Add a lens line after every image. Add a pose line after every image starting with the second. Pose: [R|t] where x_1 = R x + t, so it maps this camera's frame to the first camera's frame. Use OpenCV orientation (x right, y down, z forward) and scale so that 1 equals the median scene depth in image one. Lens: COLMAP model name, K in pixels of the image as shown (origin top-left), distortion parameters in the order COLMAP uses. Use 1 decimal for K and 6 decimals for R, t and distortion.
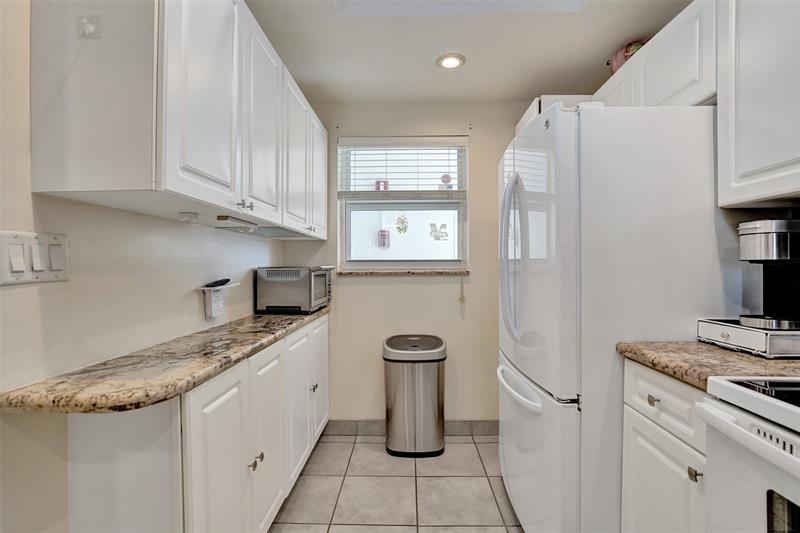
lens RADIAL K [[381.0, 0, 401.0], [0, 381.0, 262.7], [0, 0, 1]] dist [0.000491, 0.000465]
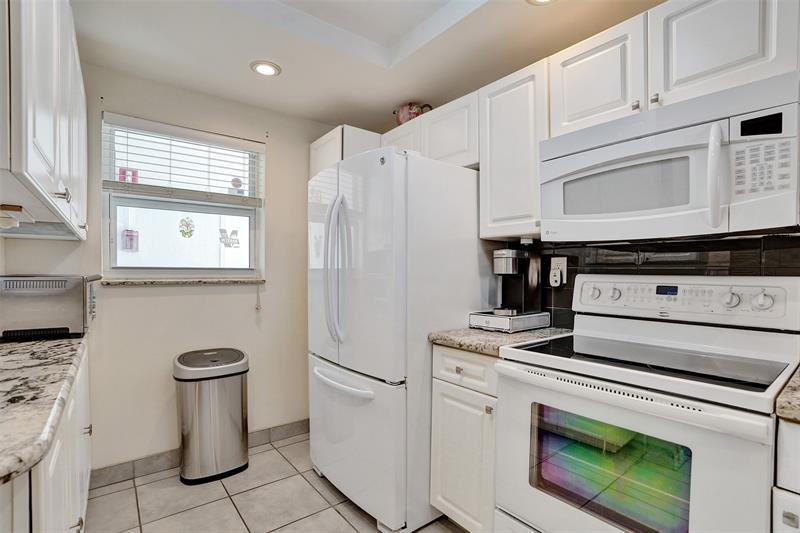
lens RADIAL K [[381.2, 0, 397.3], [0, 381.2, 274.2], [0, 0, 1]] dist [-0.004509, -0.000179]
pose [[0.791211, 0.007359, 0.611500, -0.189059], [-0.013492, 0.999894, 0.005424, -0.003852], [-0.611395, -0.012542, 0.791226, 0.000207]]
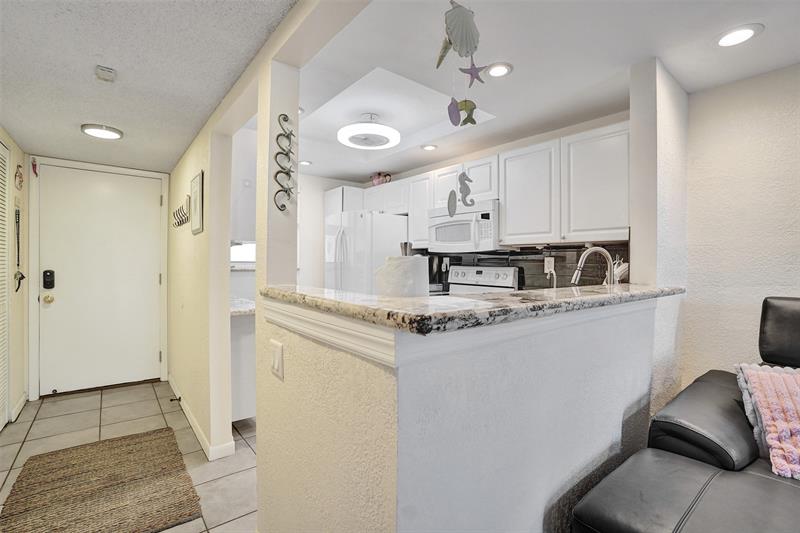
lens RADIAL K [[370.1, 0, 383.5], [0, 370.1, 263.5], [0, 0, 1]] dist [-0.013681, 0.000445]
pose [[0.799309, 0.016626, 0.600690, -0.652134], [-0.018426, 0.999825, -0.003154, -0.004011], [-0.600638, -0.008548, 0.799476, -0.744754]]
